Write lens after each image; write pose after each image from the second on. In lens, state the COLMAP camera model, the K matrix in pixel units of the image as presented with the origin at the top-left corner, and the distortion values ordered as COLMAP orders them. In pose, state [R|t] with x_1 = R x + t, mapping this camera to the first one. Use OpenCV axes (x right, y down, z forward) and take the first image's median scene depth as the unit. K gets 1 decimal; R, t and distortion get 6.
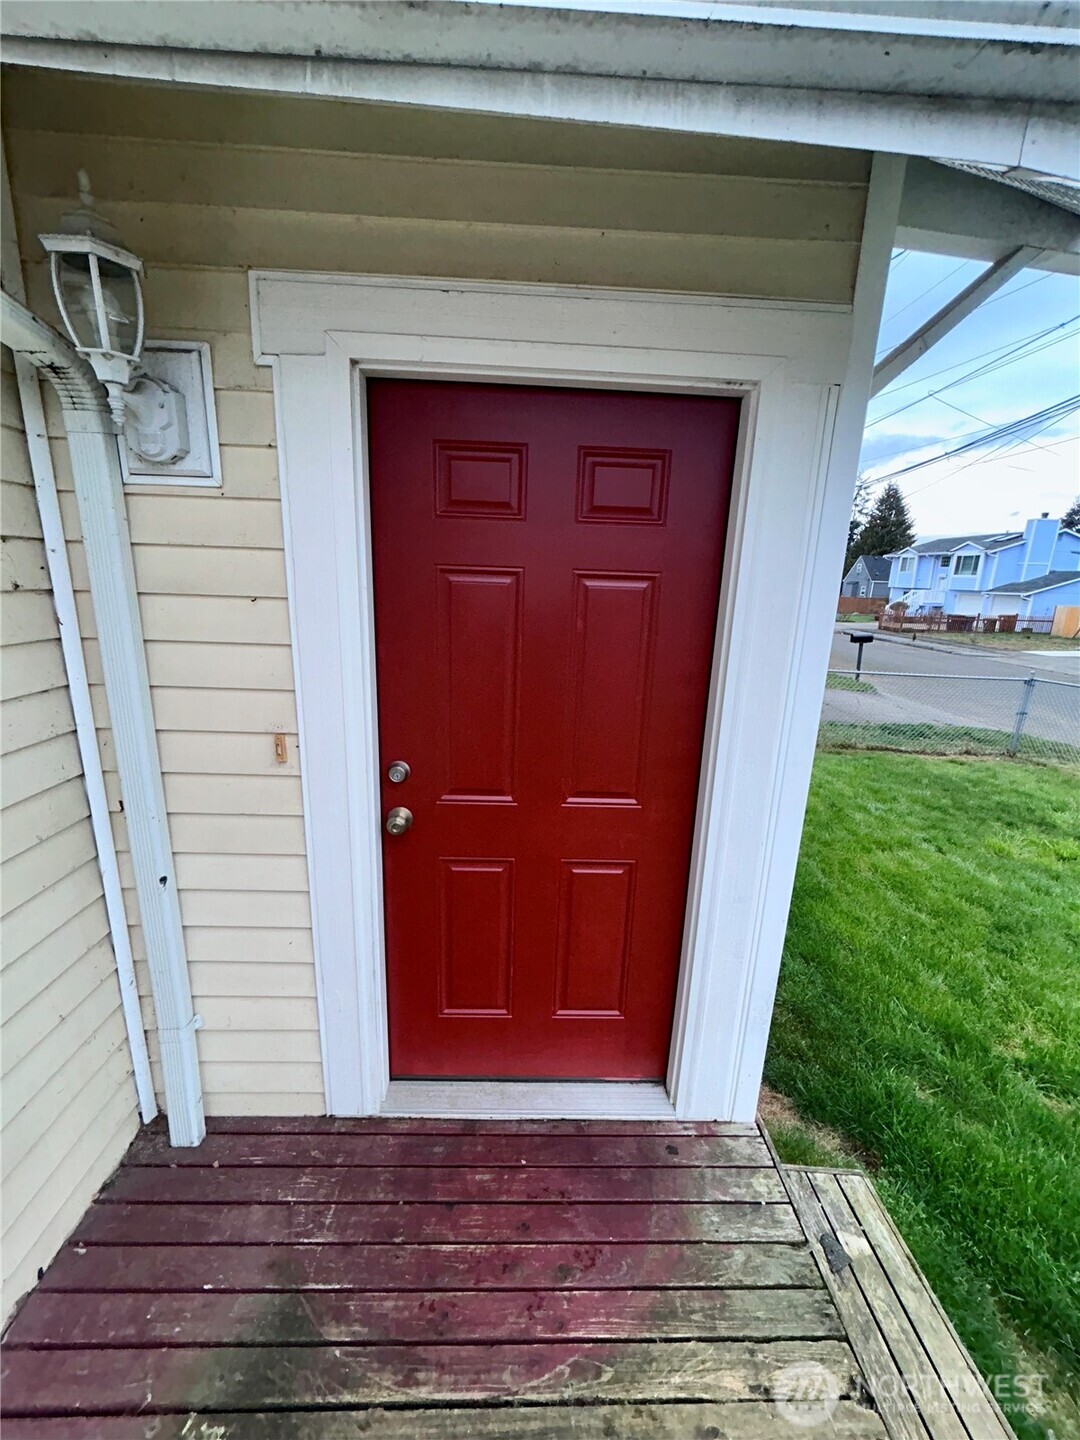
lens RADIAL K [[586.7, 0, 537.7], [0, 586.7, 728.7], [0, 0, 1]] dist [-0.003129, 0.000905]
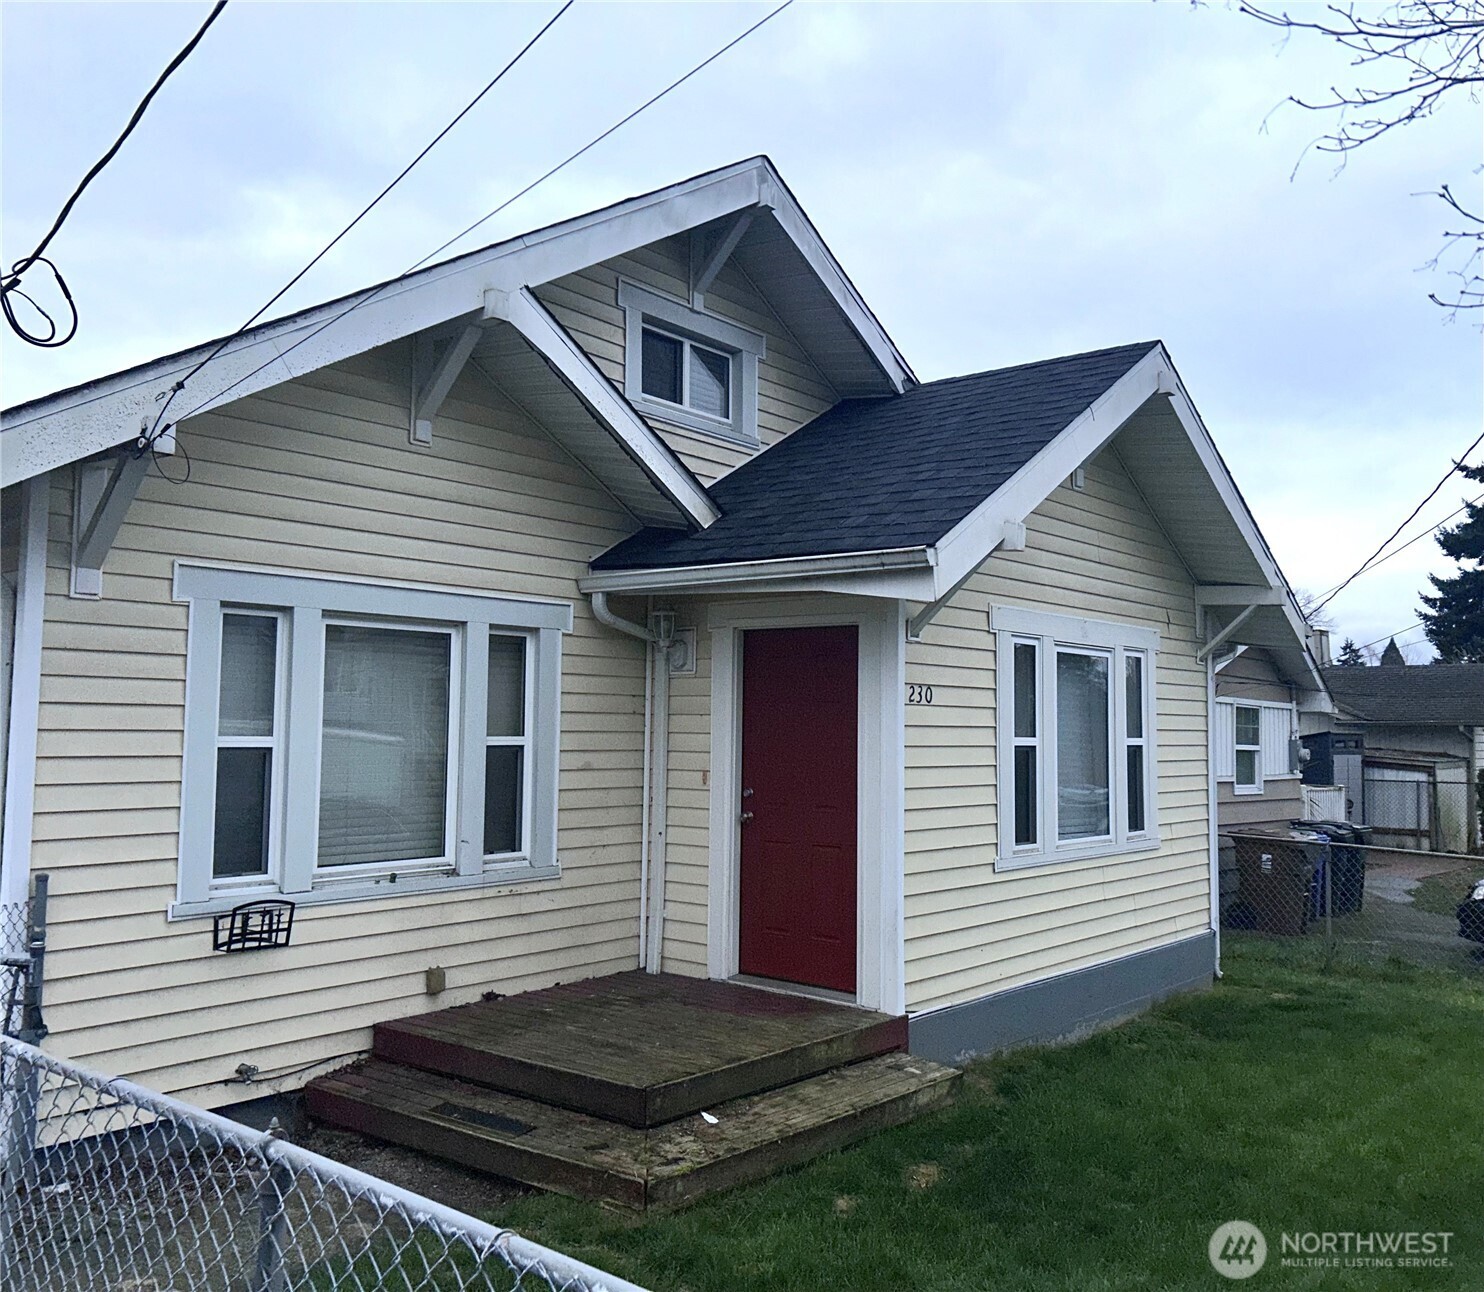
lens RADIAL K [[1312.3, 0, 744.4], [0, 1312.3, 640.2], [0, 0, 1]] dist [-0.012492, -0.030739]
pose [[0.757904, -0.068340, -0.648776, 3.584808], [-0.152457, 0.948405, -0.278003, 1.086664], [0.634301, 0.309610, 0.708381, -3.197728]]
